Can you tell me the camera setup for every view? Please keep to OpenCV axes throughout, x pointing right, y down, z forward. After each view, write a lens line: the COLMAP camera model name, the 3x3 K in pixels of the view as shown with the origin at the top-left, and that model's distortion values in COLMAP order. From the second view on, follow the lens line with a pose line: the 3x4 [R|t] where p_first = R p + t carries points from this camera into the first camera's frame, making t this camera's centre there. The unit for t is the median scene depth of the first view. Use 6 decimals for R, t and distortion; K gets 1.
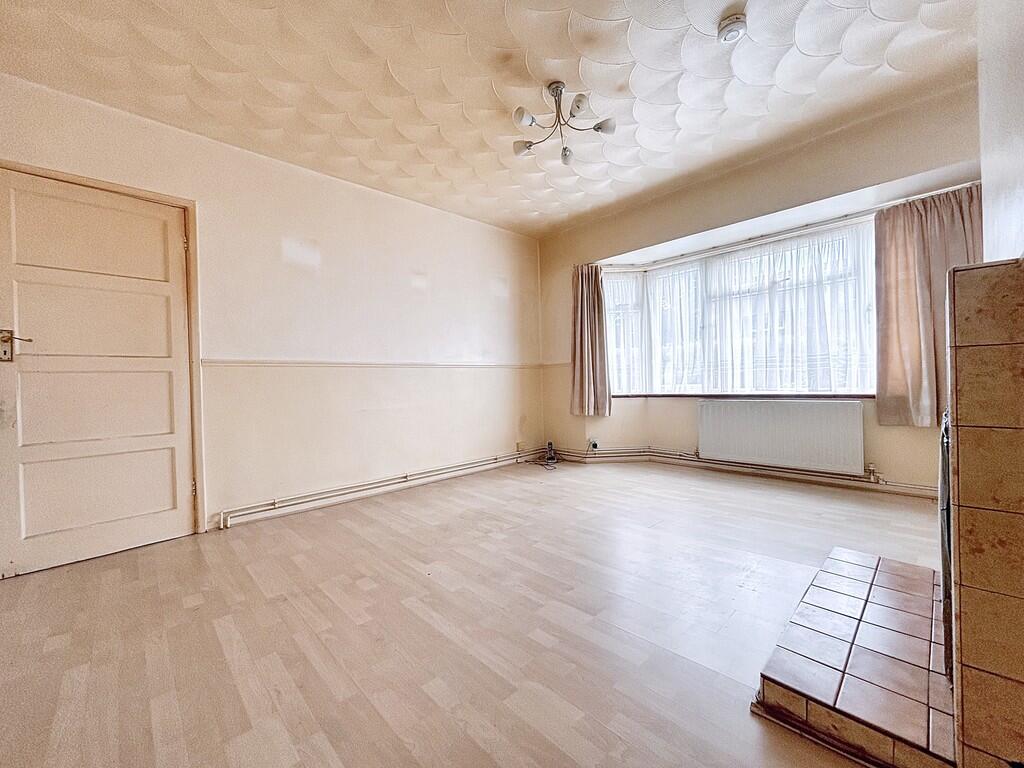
lens RADIAL K [[407.9, 0, 511.4], [0, 407.9, 385.5], [0, 0, 1]] dist [0.003168, 0.000422]
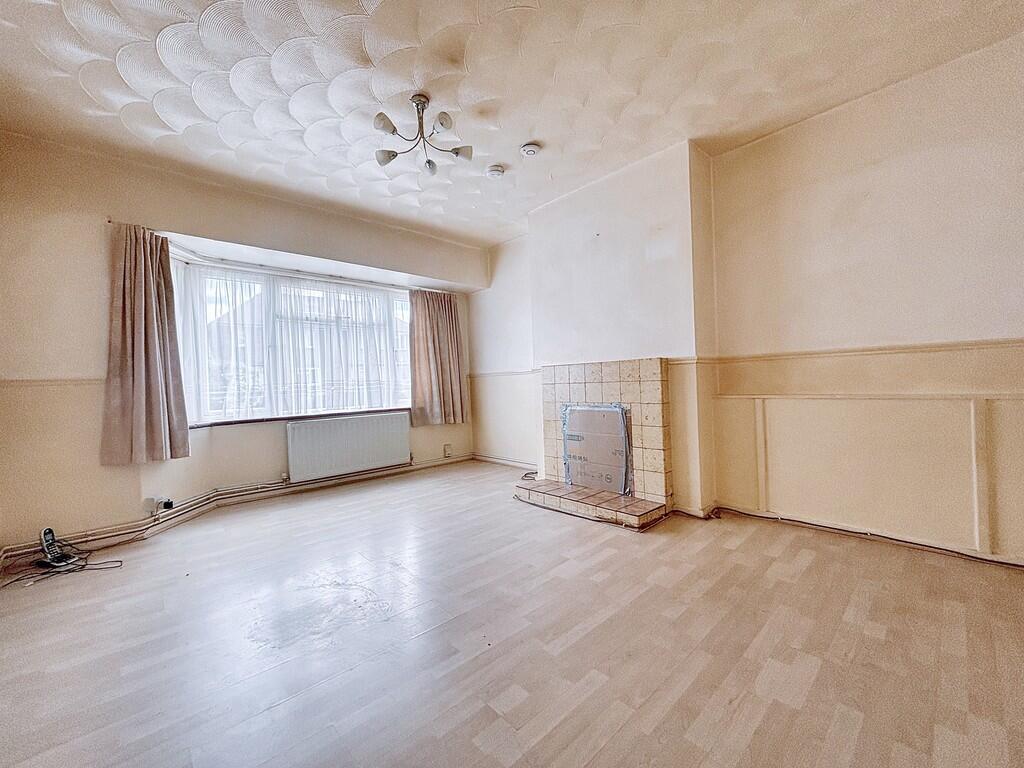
lens RADIAL K [[407.9, 0, 511.4], [0, 407.9, 385.5], [0, 0, 1]] dist [0.003168, 0.000422]
pose [[0.022275, 0.023483, 0.999476, -0.599841], [0.044532, 0.998709, -0.024458, -0.006309], [-0.998760, 0.045054, 0.021201, 0.556259]]
